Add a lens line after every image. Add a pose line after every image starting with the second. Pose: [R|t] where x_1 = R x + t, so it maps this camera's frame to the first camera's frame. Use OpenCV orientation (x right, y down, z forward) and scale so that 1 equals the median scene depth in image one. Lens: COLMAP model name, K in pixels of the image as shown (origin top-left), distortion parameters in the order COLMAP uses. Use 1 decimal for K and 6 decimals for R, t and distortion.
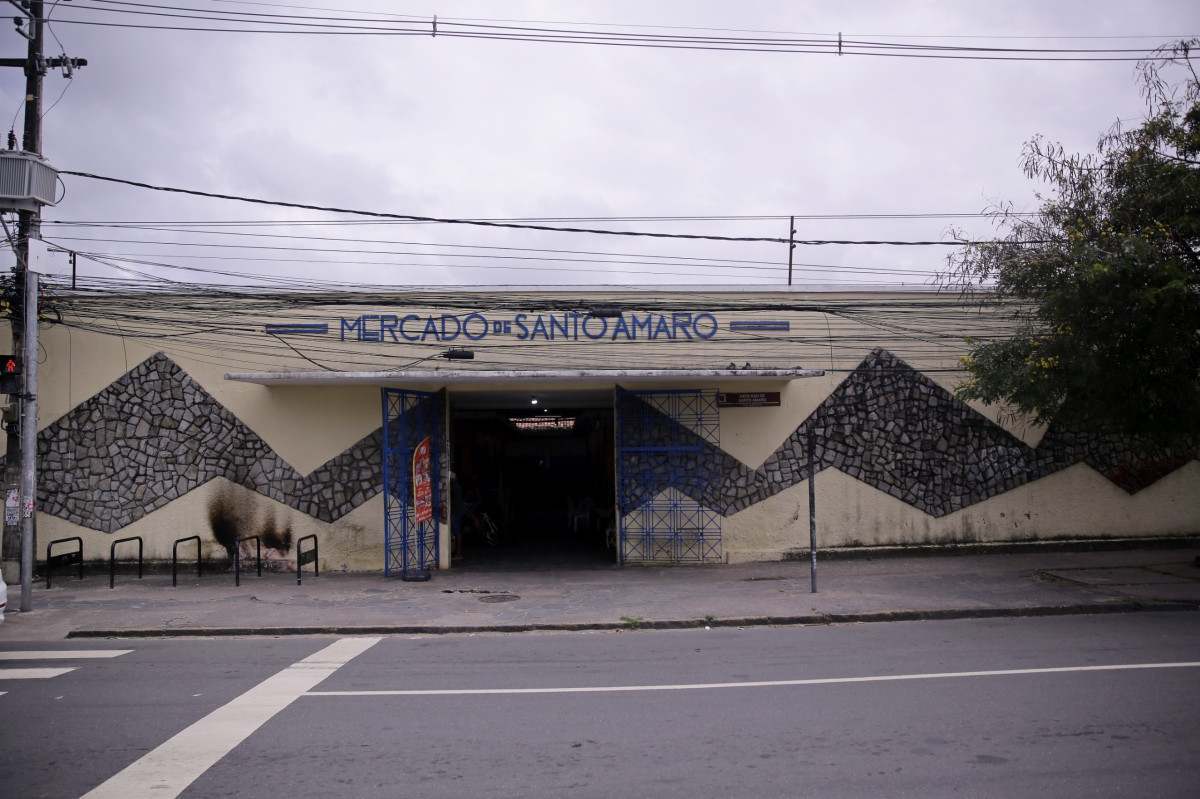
lens RADIAL K [[799.4, 0, 621.4], [0, 799.4, 404.9], [0, 0, 1]] dist [-0.095116, 0.069061]
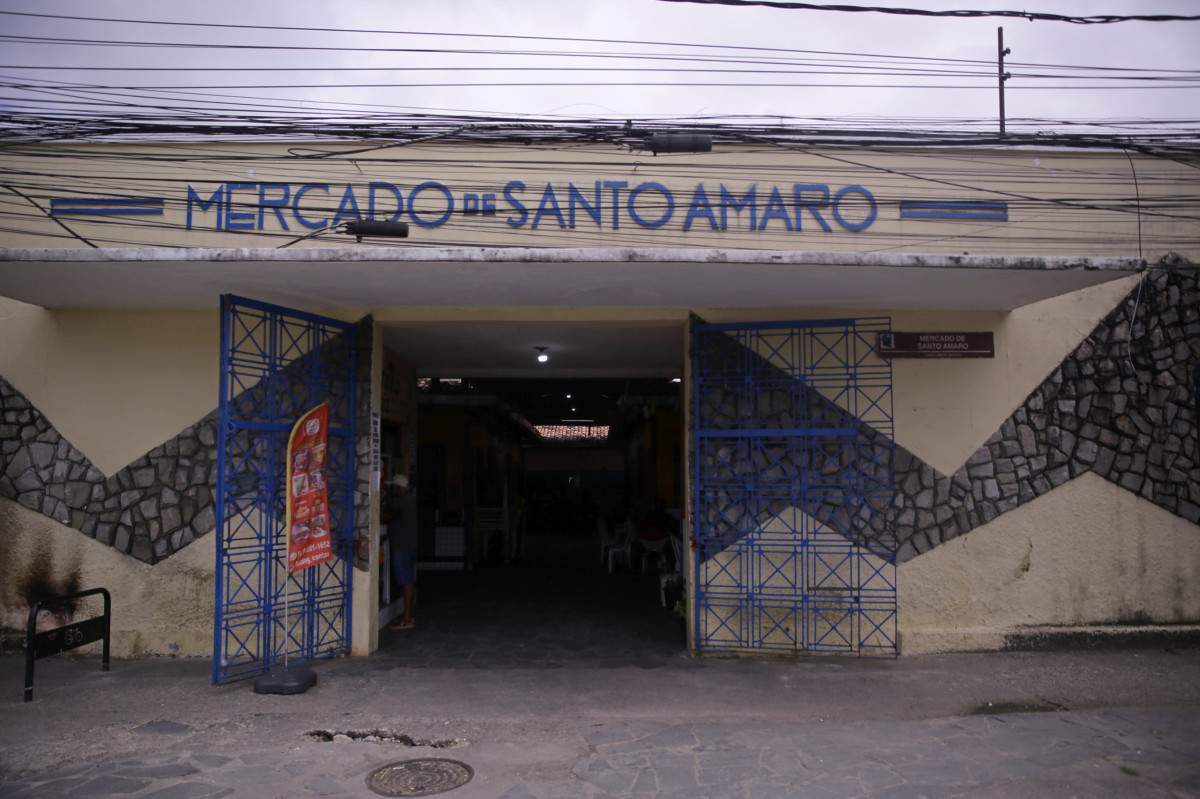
lens RADIAL K [[799.4, 0, 621.4], [0, 799.4, 404.9], [0, 0, 1]] dist [-0.095116, 0.069061]
pose [[0.998989, 0.009541, -0.043921, -0.028548], [-0.010744, 0.999571, -0.027256, 0.051006], [0.043642, 0.027700, 0.998663, 0.468299]]
